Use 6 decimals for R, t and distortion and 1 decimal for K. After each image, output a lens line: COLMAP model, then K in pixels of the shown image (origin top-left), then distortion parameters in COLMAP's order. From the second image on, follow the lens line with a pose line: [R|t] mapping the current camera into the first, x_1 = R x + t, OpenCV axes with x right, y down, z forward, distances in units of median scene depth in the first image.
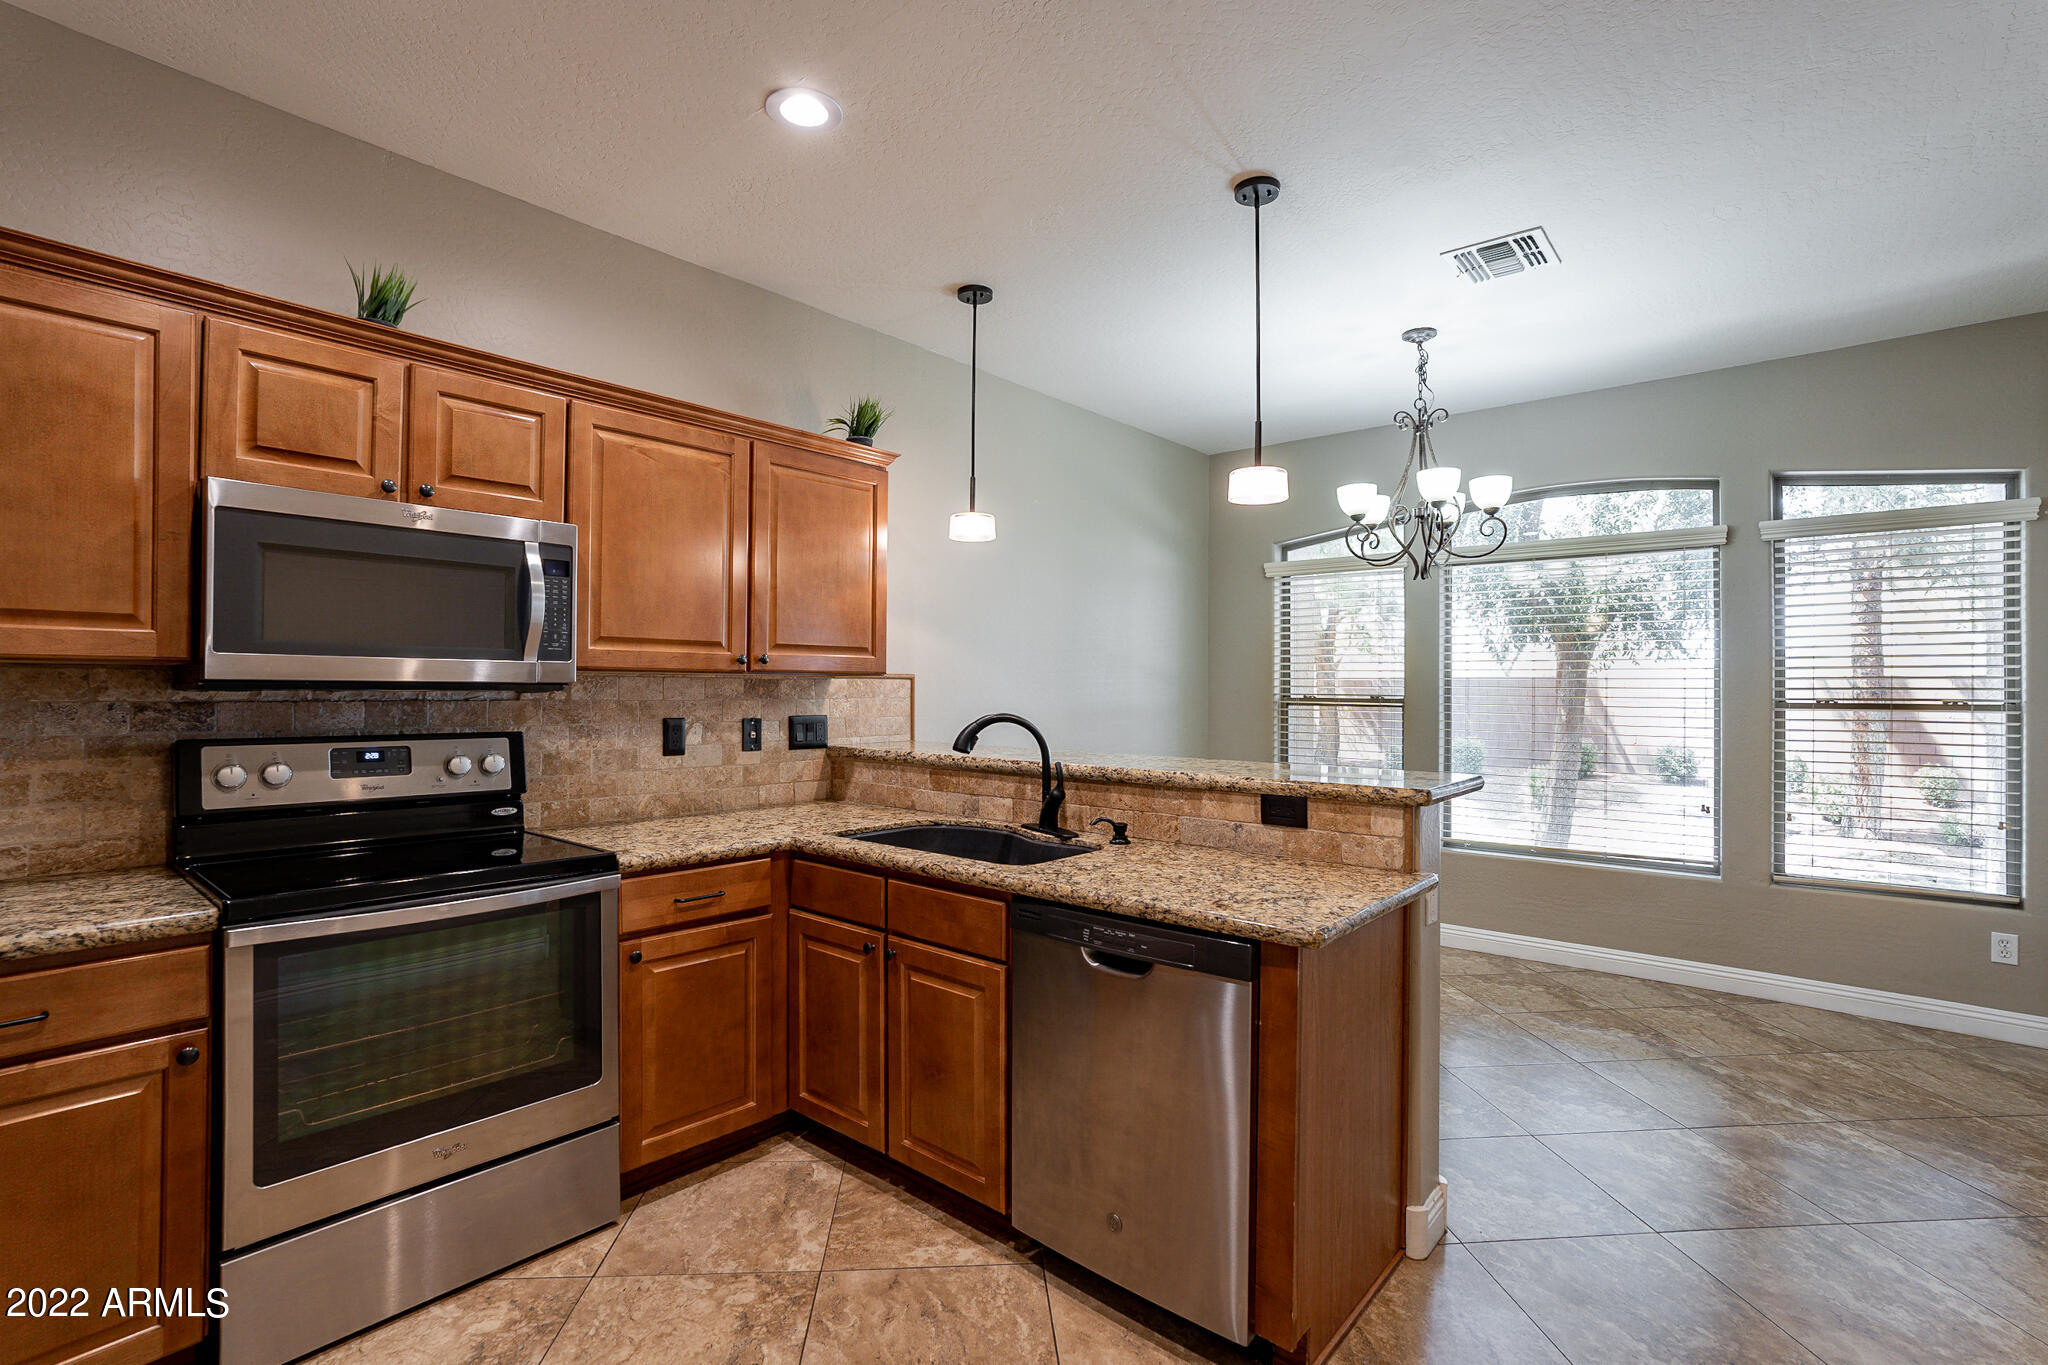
lens RADIAL K [[941.0, 0, 1024.0], [0, 941.0, 682.5], [0, 0, 1]] dist [-0.054383, 0.021861]
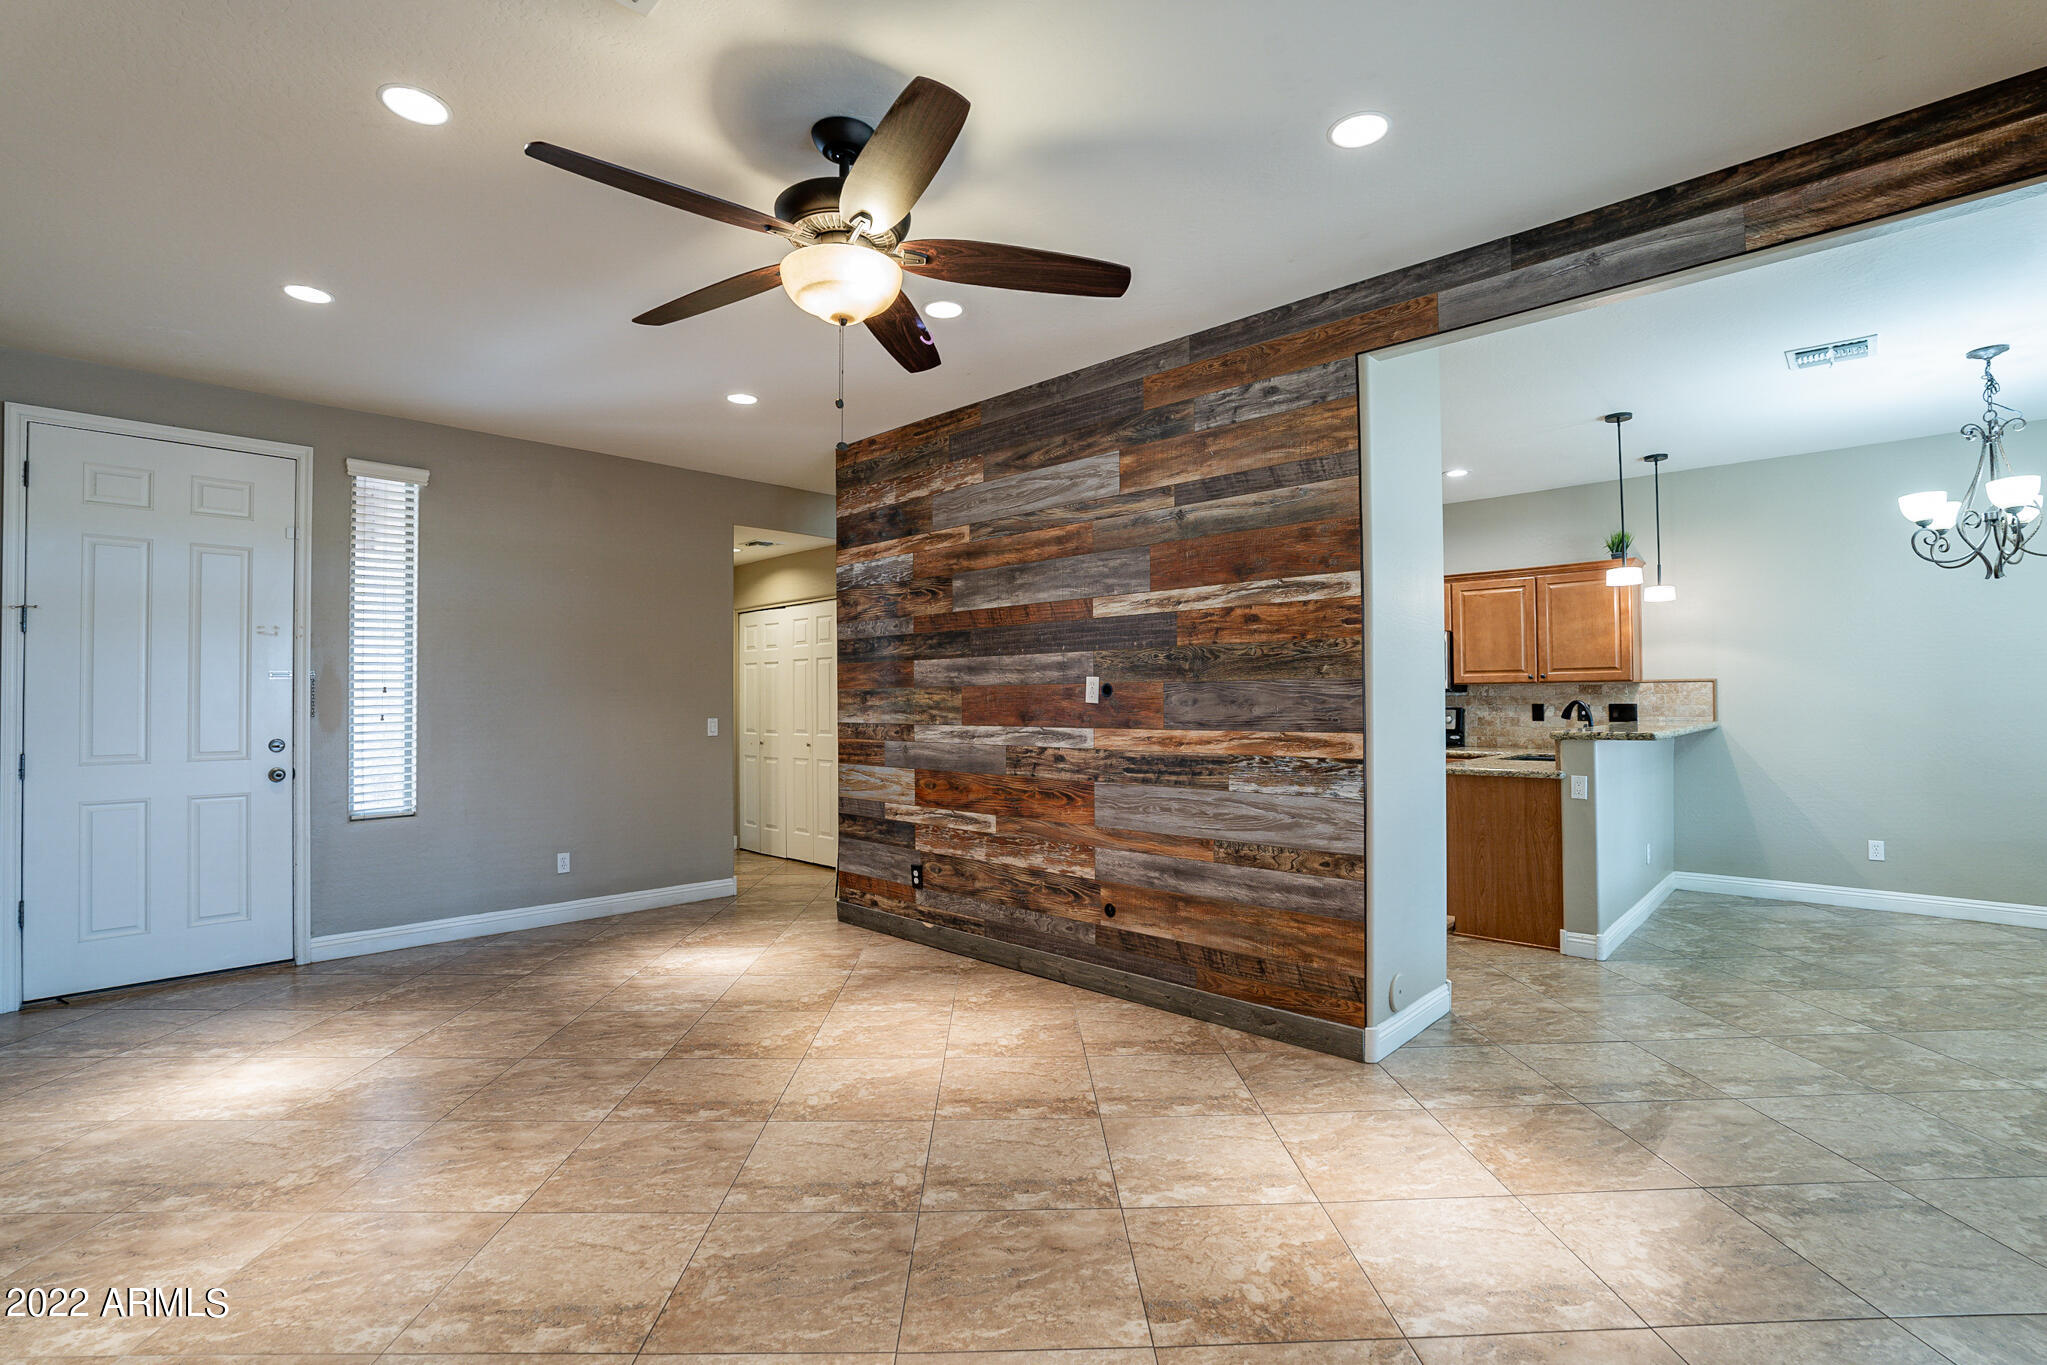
lens RADIAL K [[899.6, 0, 986.8], [0, 899.6, 689.5], [0, 0, 1]] dist [-0.084363, 0.019132]
pose [[-0.098159, -0.015697, -0.995047, 1.836274], [0.012343, 0.999779, -0.016989, 0.023813], [0.995094, -0.013949, -0.097943, -0.086999]]
